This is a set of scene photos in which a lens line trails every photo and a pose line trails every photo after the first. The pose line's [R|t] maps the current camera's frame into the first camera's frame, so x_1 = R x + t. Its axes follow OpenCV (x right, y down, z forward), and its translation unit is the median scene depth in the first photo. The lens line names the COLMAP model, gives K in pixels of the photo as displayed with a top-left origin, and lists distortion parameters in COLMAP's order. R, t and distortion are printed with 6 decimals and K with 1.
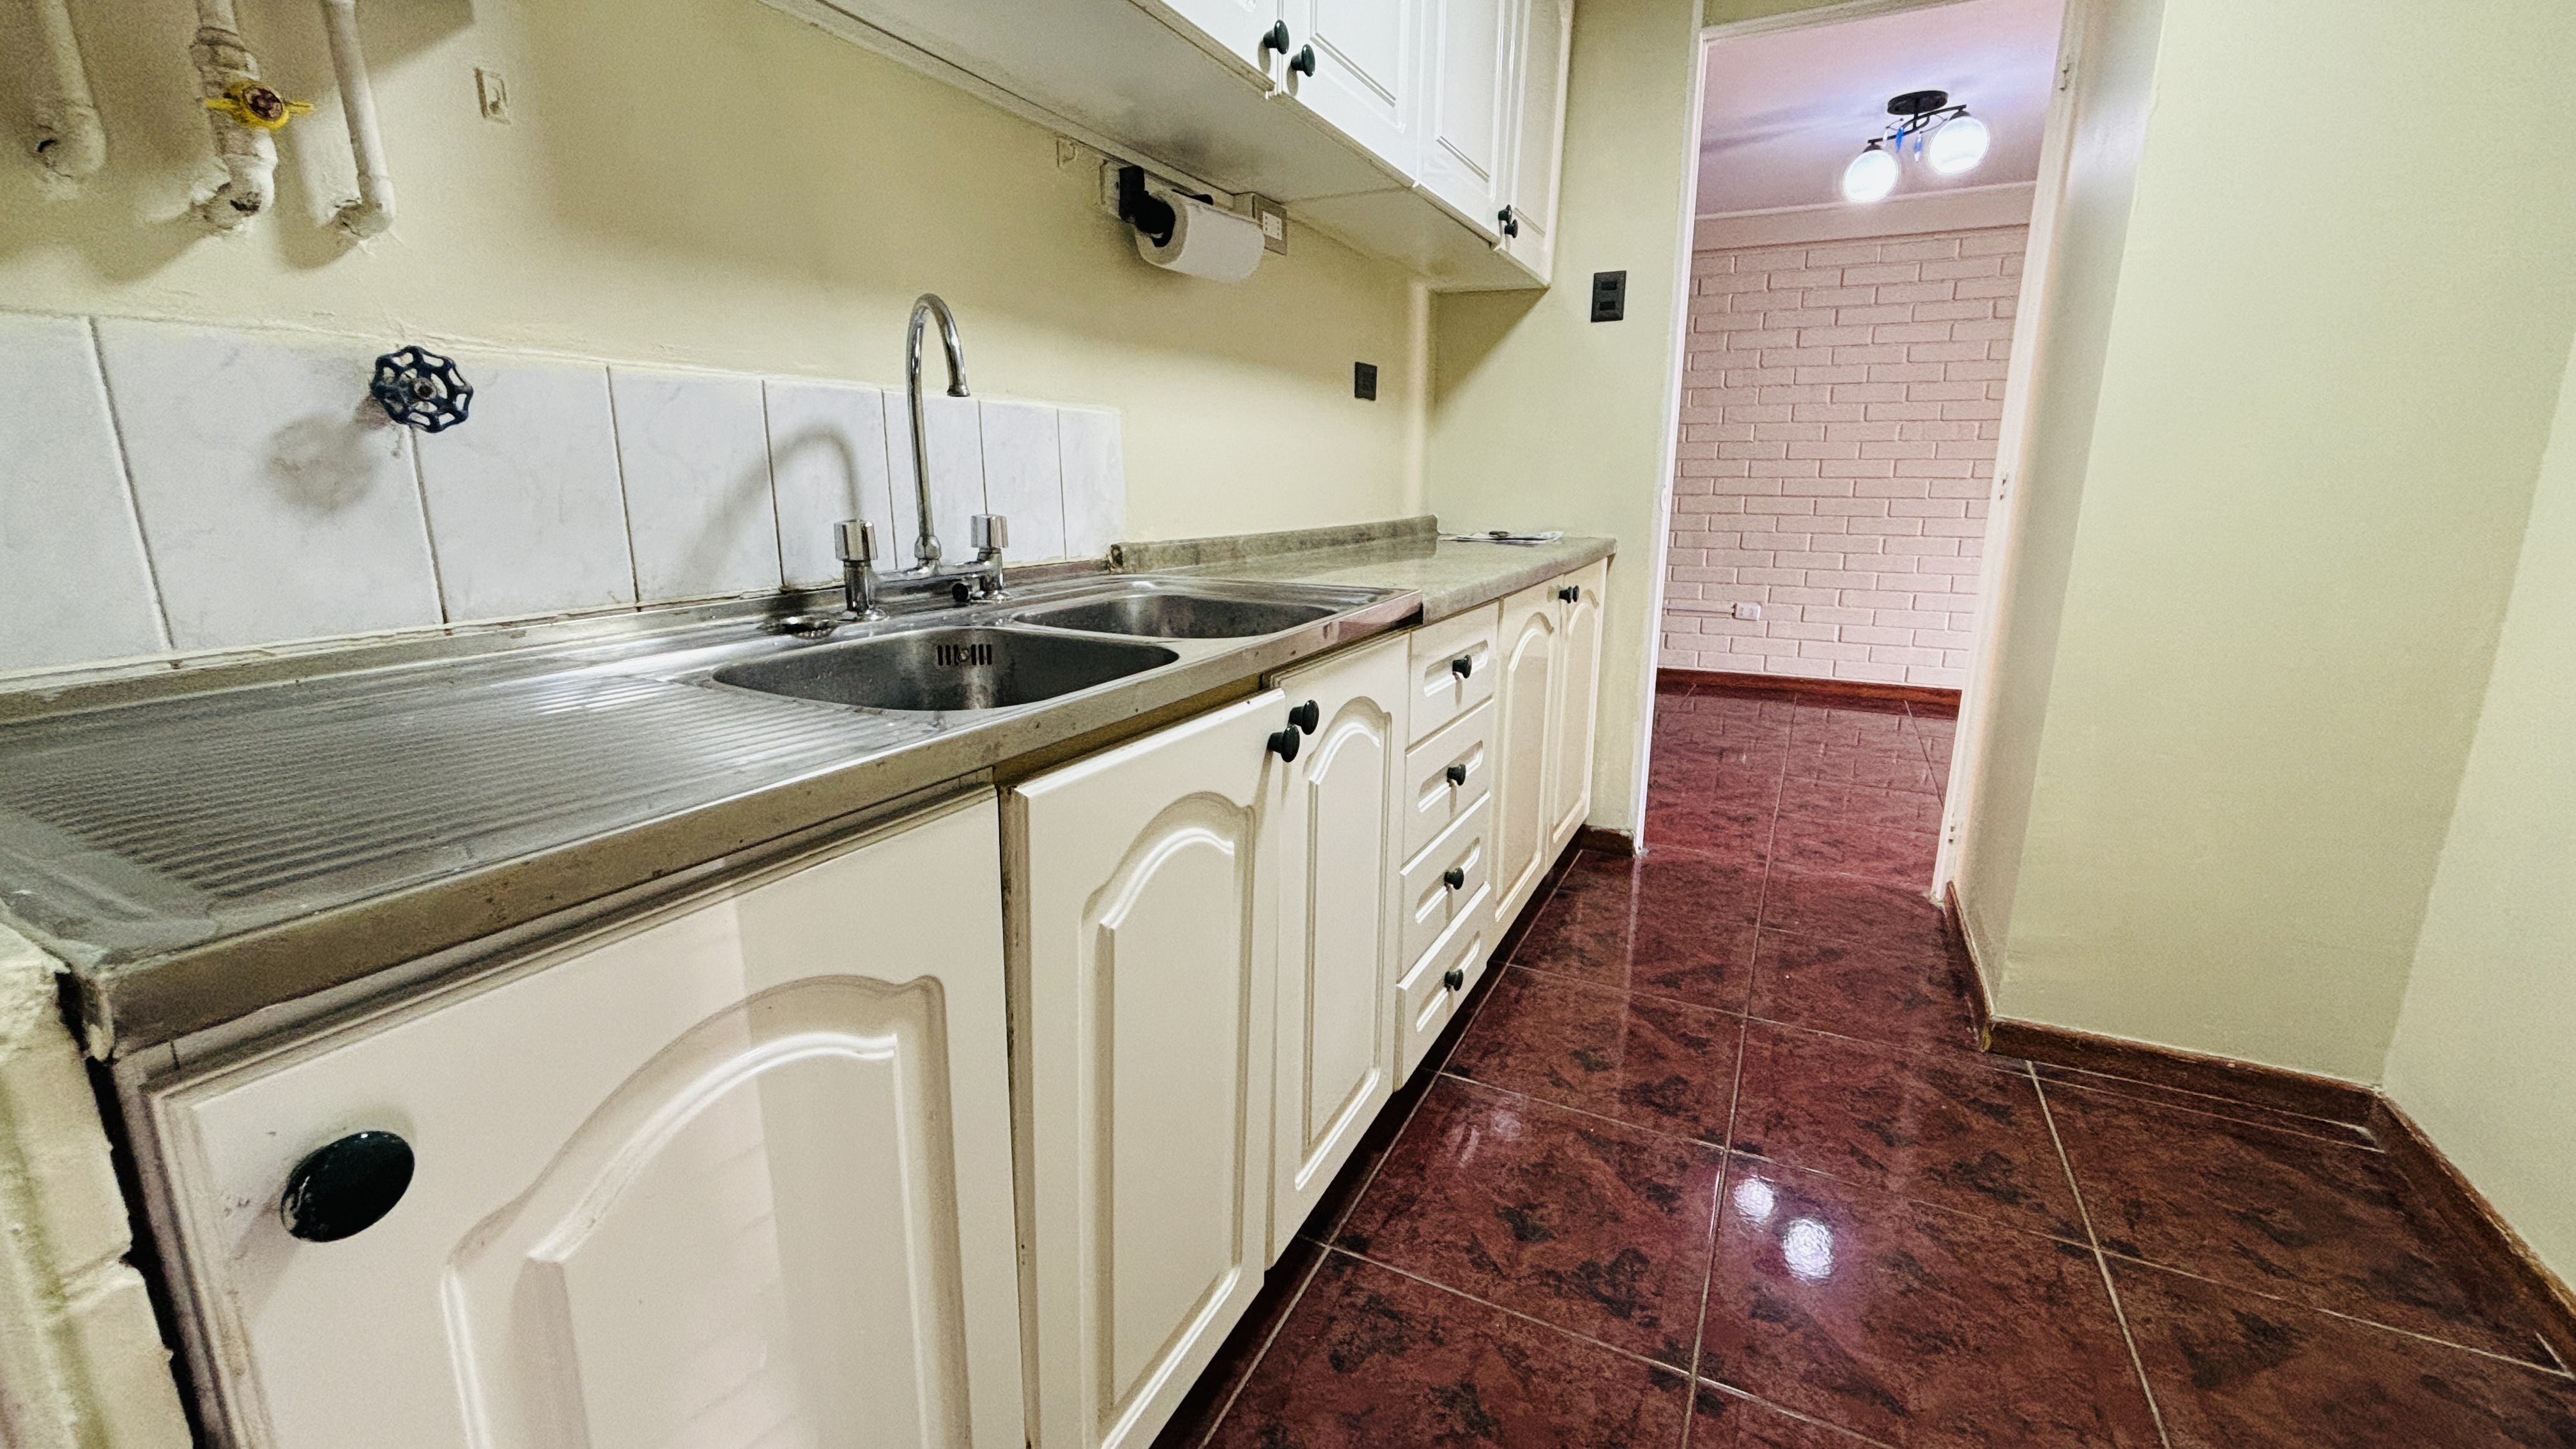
lens RADIAL K [[1042.4, 0, 1295.5], [0, 1042.4, 689.6], [0, 0, 1]] dist [-0.004517, 0.000505]
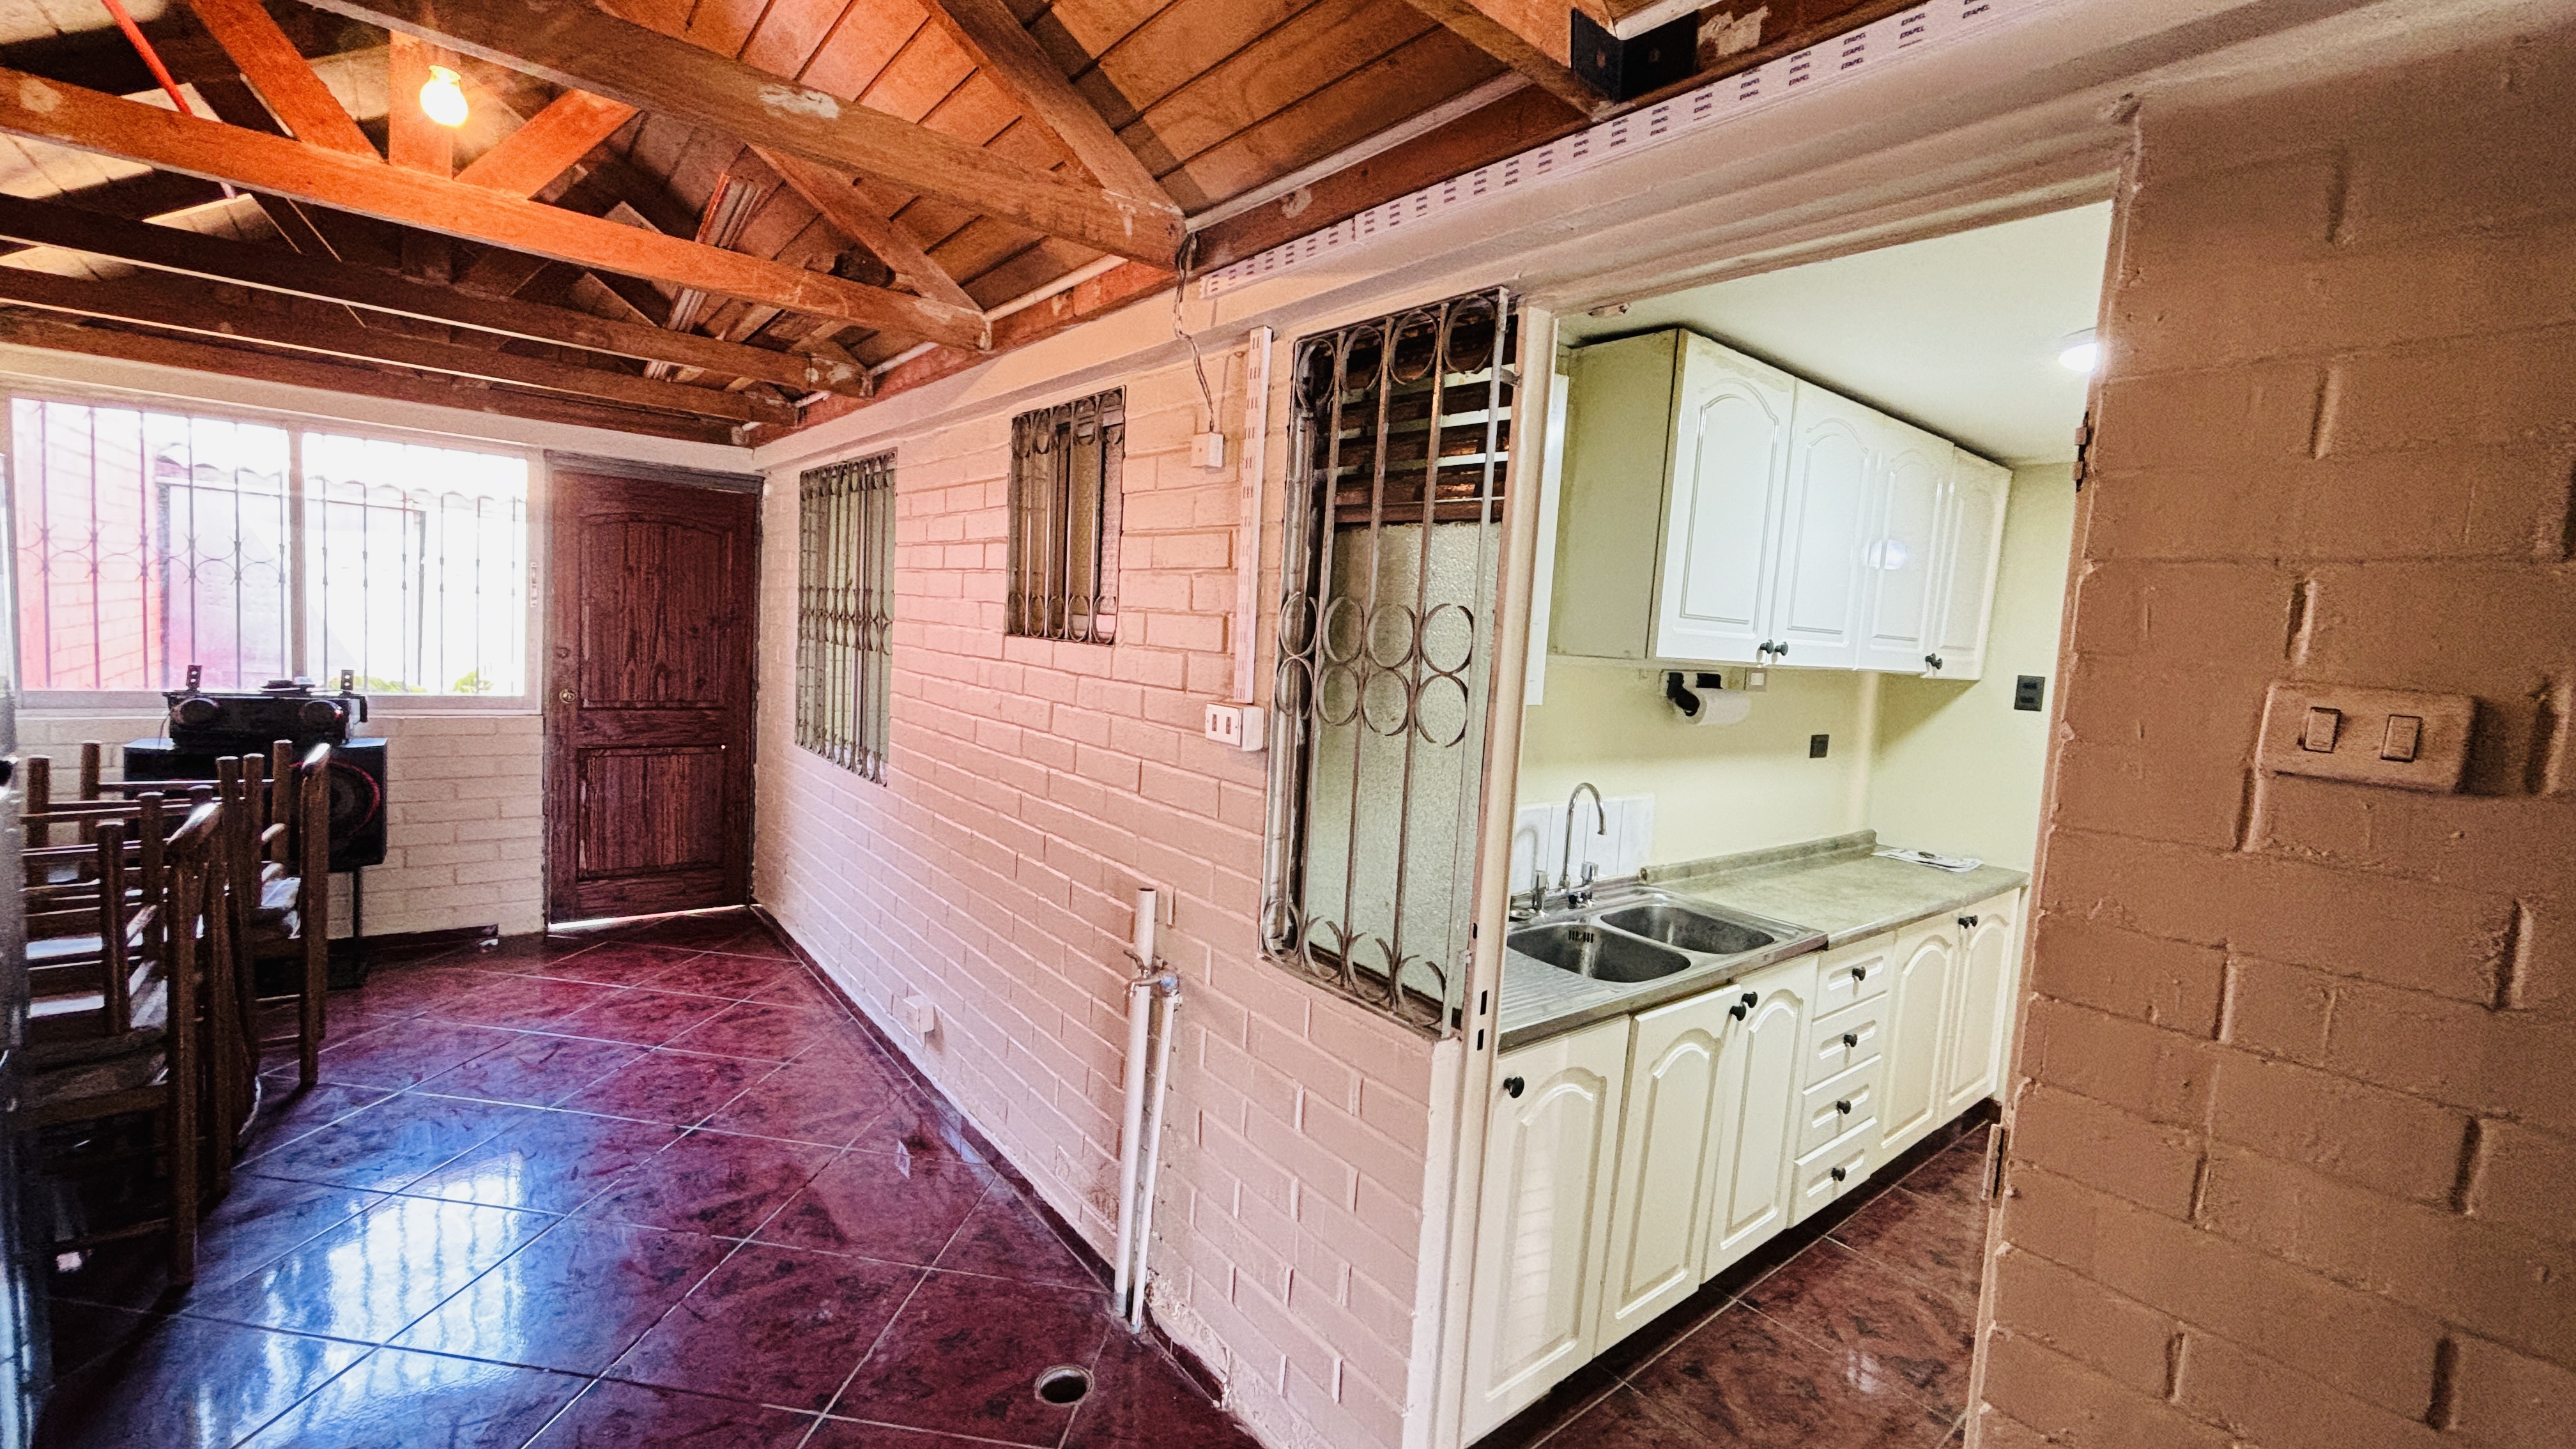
lens RADIAL K [[1042.4, 0, 1287.3], [0, 1042.4, 710.5], [0, 0, 1]] dist [-0.004517, 0.000505]
pose [[0.906694, 0.085749, -0.412980, -0.014144], [-0.143219, 0.983534, -0.110220, -0.135785], [0.396729, 0.159082, 0.904046, -1.011418]]
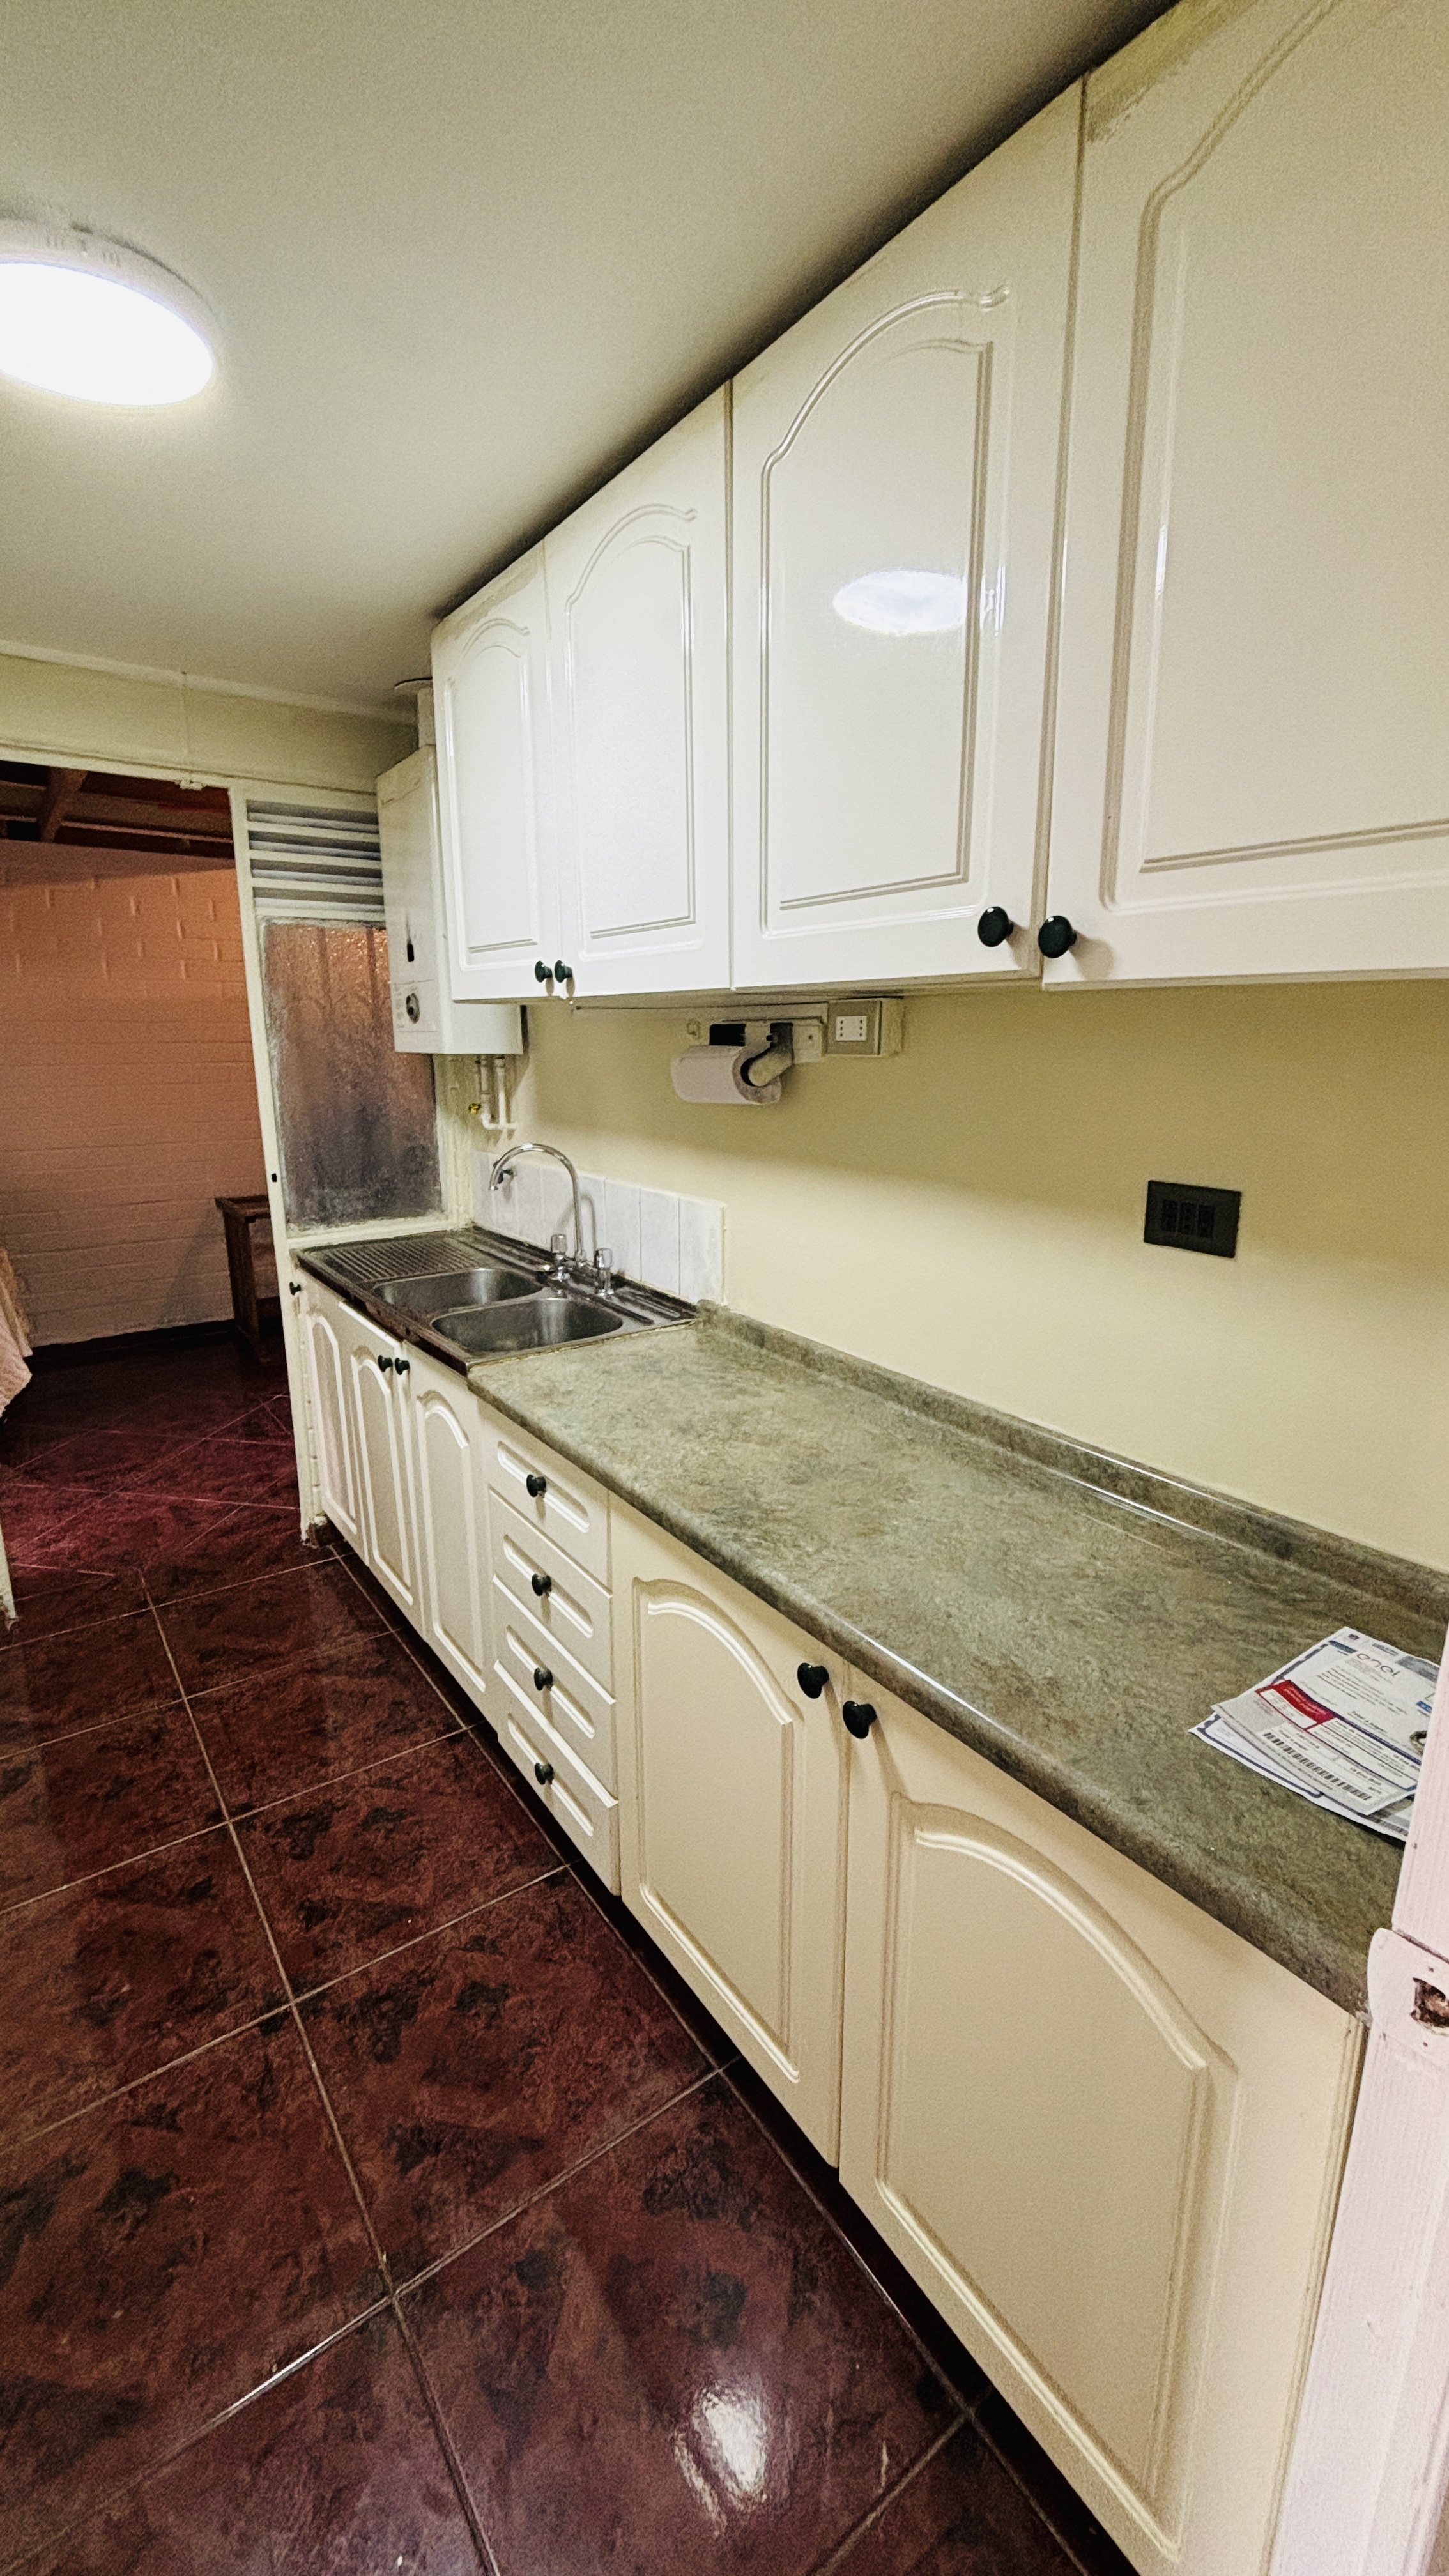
lens RADIAL K [[1042.4, 0, 723.8], [0, 1042.4, 1286.9], [0, 0, 1]] dist [-0.004517, 0.000505]
pose [[-0.467947, 0.198328, -0.861215, 1.044891], [-0.192619, 0.928177, 0.318410, -0.644372], [0.862510, 0.314885, -0.396136, 1.706644]]
